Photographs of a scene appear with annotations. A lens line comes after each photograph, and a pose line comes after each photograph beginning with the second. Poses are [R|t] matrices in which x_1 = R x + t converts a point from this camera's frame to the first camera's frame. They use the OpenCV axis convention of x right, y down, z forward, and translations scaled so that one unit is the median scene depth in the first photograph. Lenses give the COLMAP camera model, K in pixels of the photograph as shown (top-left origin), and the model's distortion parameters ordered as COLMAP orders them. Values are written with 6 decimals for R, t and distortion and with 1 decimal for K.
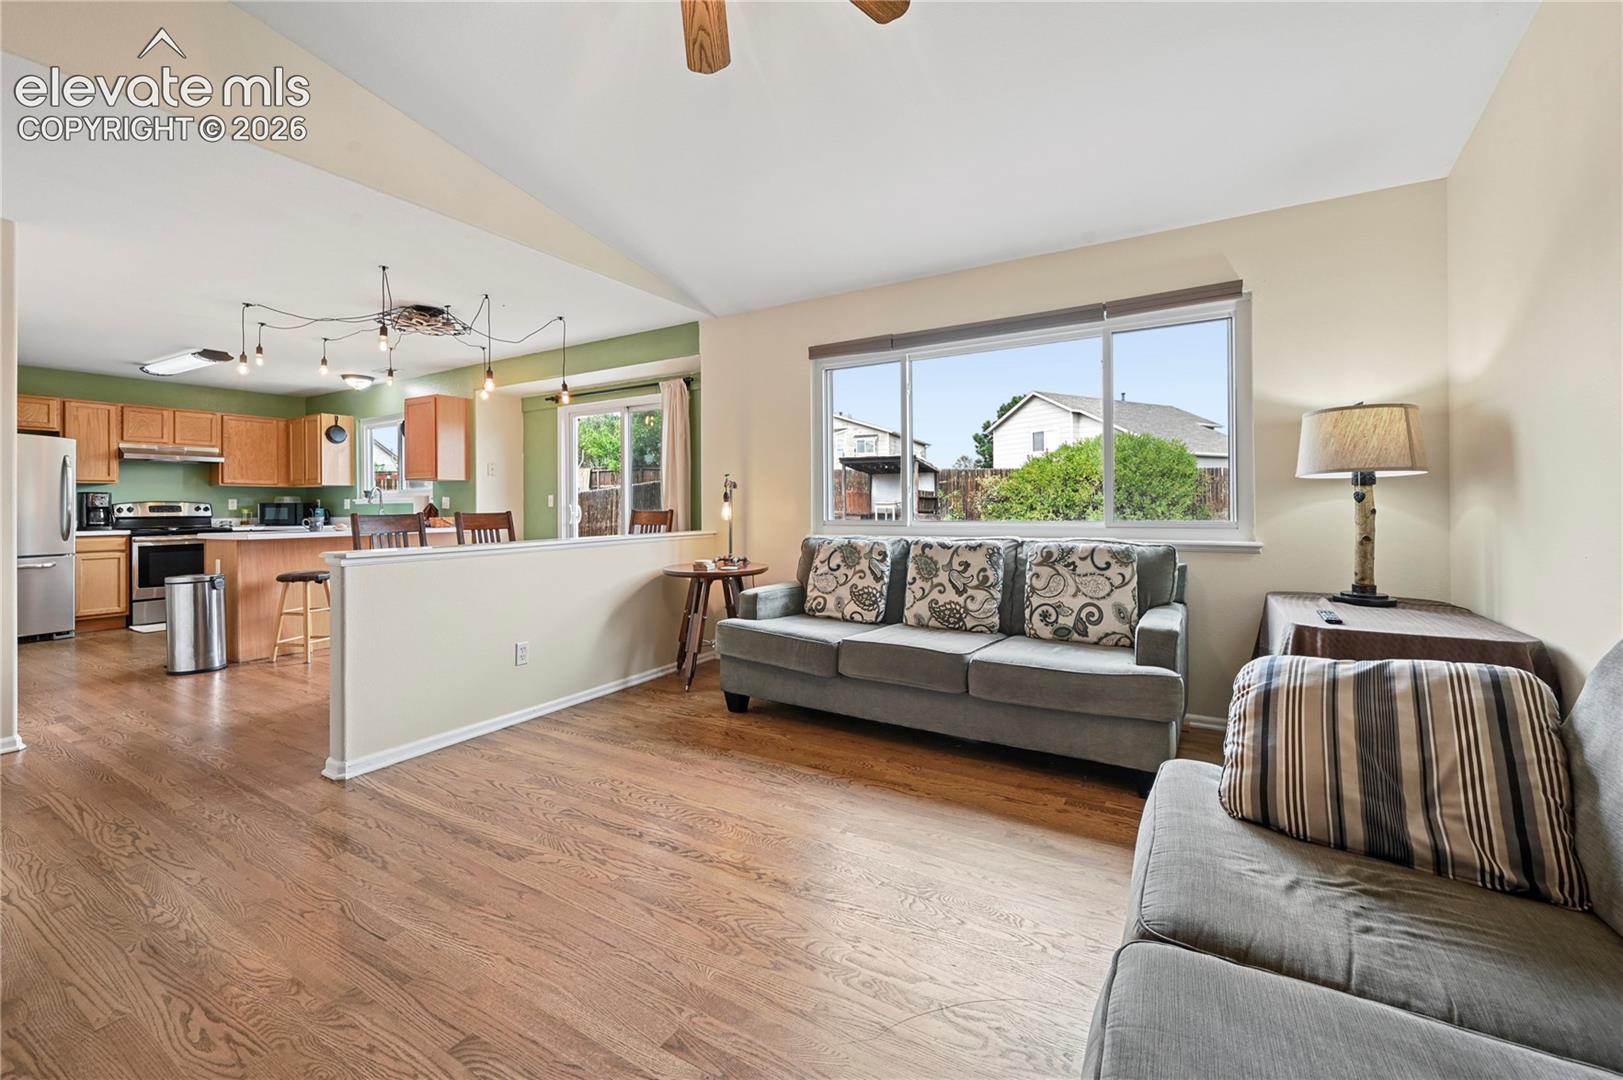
lens RADIAL K [[661.2, 0, 806.0], [0, 661.2, 504.2], [0, 0, 1]] dist [-0.000648, 0.000058]
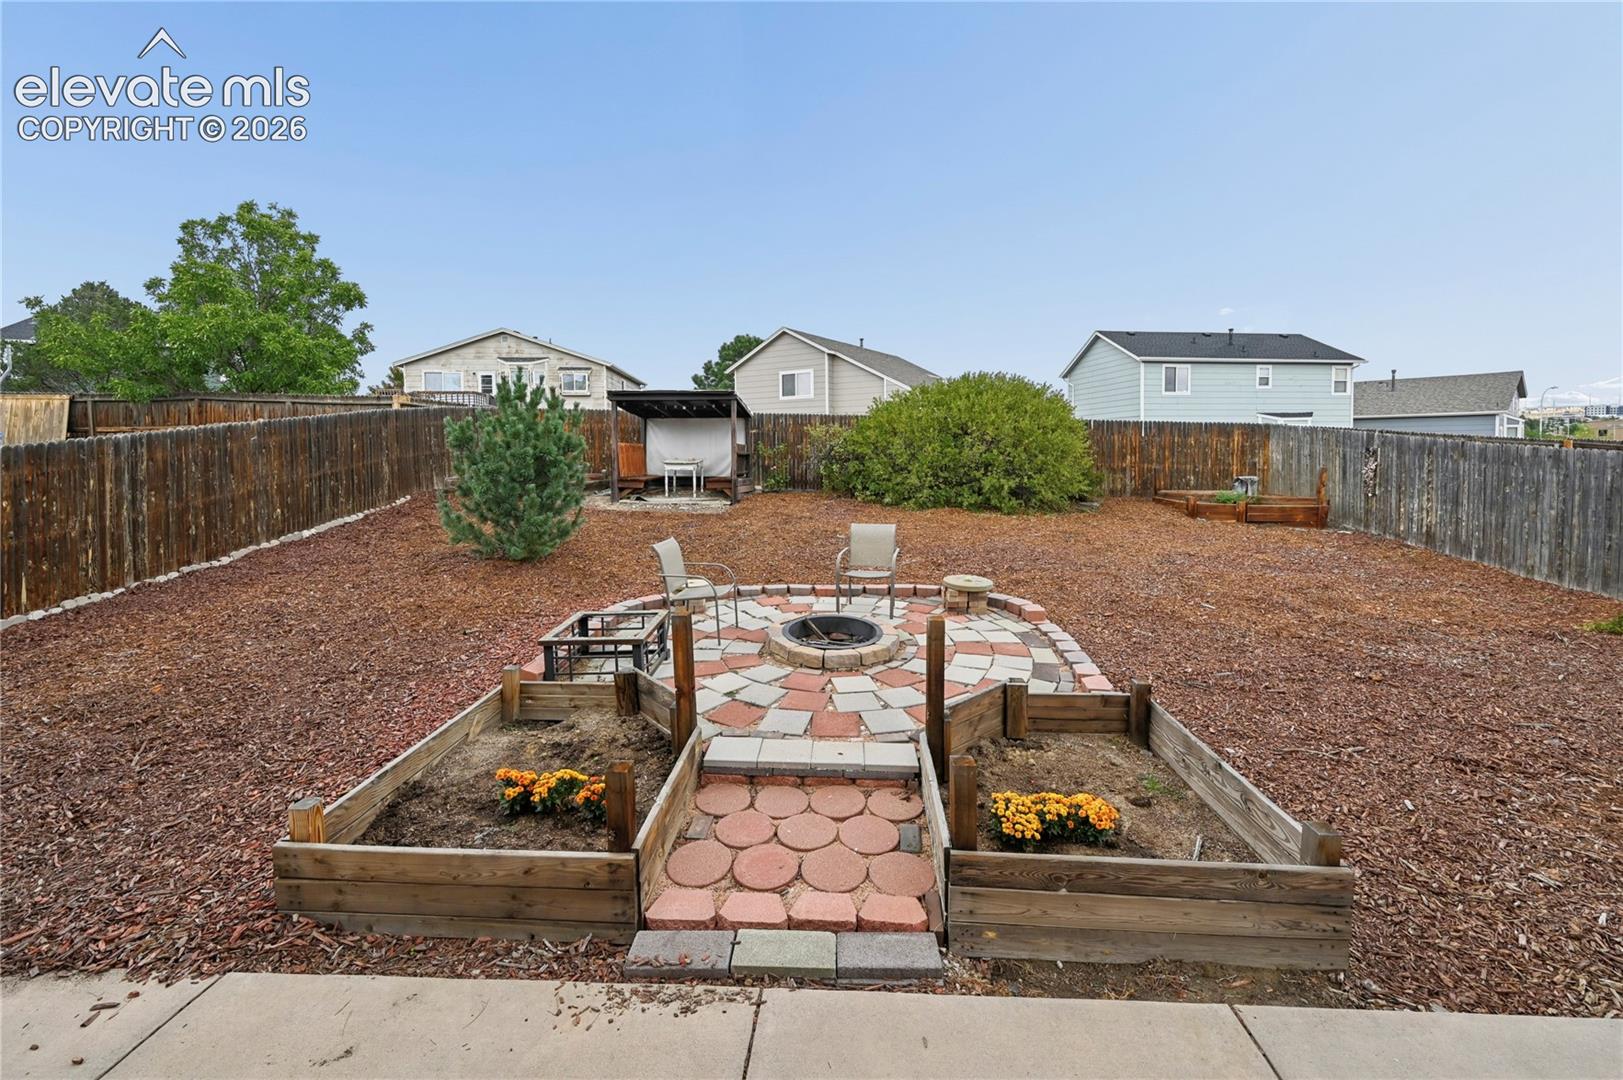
lens RADIAL K [[672.2, 0, 812.8], [0, 672.2, 469.4], [0, 0, 1]] dist [0.000347, -0.000008]
pose [[0.881101, -0.012019, 0.472776, -0.367765], [-0.001299, 0.999612, 0.027835, -0.060127], [-0.472927, -0.025140, 0.880743, 1.533730]]
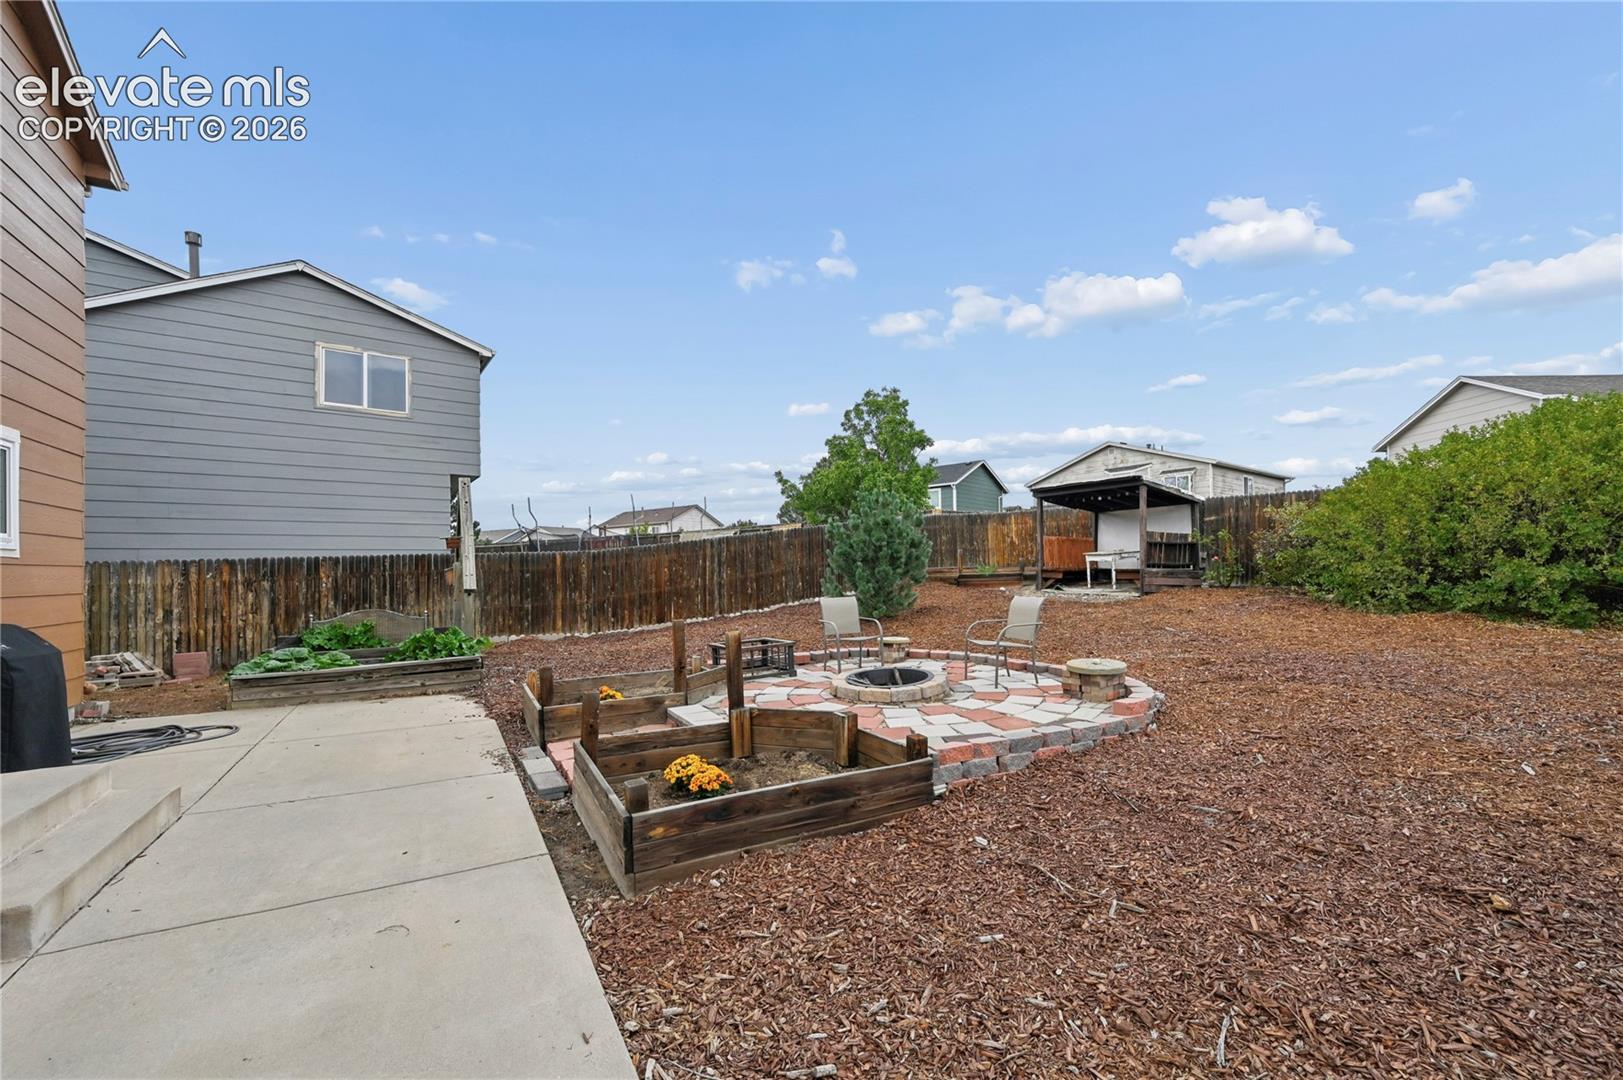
lens RADIAL K [[655.4, 0, 817.5], [0, 655.4, 552.1], [0, 0, 1]] dist [0.000920, 0.000053]
pose [[0.876962, -0.015813, -0.480300, 0.832823], [0.006271, 0.999750, -0.021466, 0.041741], [0.480520, 0.015813, 0.876841, 1.301672]]
